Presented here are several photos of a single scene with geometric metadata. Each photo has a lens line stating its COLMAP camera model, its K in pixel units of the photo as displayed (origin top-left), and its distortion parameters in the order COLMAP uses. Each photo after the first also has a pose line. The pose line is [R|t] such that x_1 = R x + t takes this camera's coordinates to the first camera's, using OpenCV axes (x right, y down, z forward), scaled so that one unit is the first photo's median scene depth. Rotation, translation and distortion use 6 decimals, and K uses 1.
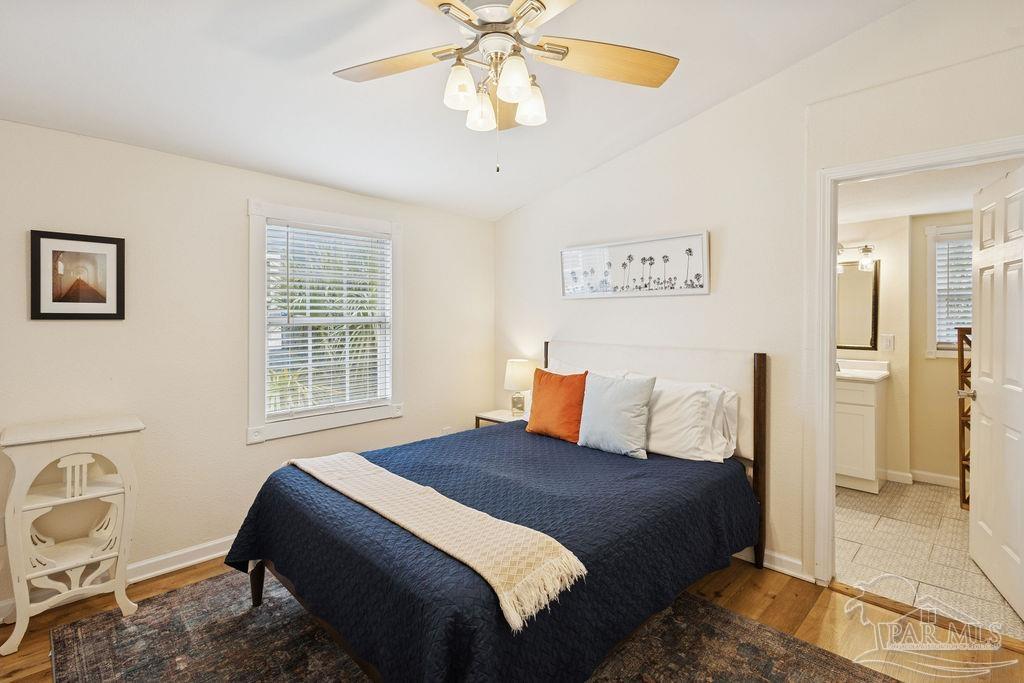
lens RADIAL K [[480.1, 0, 508.3], [0, 480.1, 322.1], [0, 0, 1]] dist [0.001634, 0.000200]
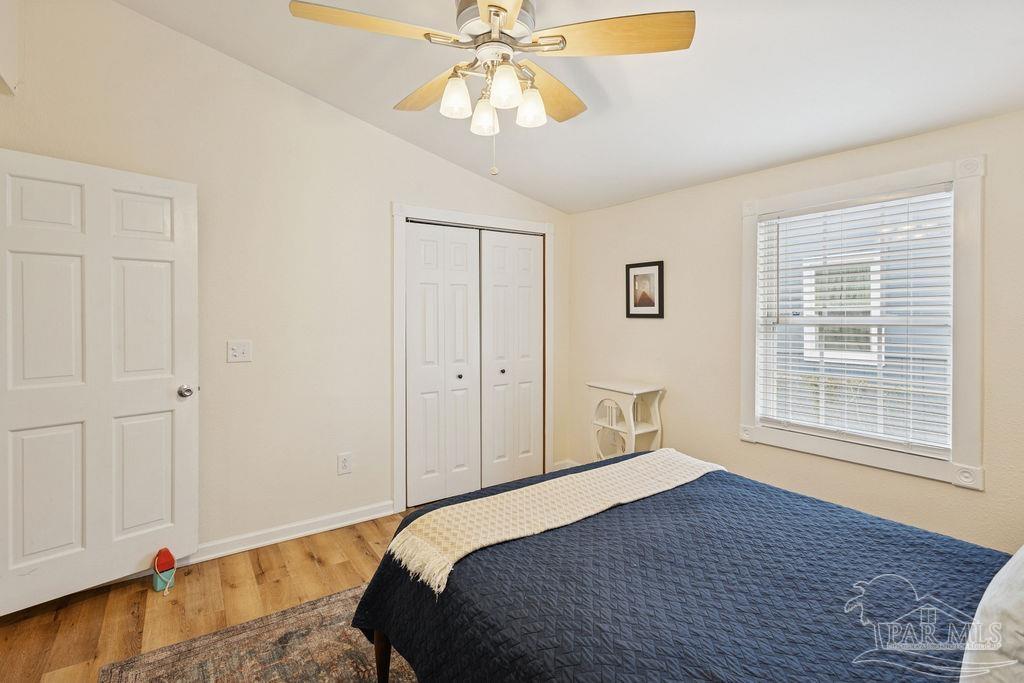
lens RADIAL K [[511.1, 0, 545.7], [0, 511.1, 322.8], [0, 0, 1]] dist [0.003370, 0.000472]
pose [[-0.161759, 0.009925, -0.986780, 0.759219], [-0.015017, 0.999809, 0.012518, -0.005801], [0.986716, 0.016843, -0.161579, 0.946346]]
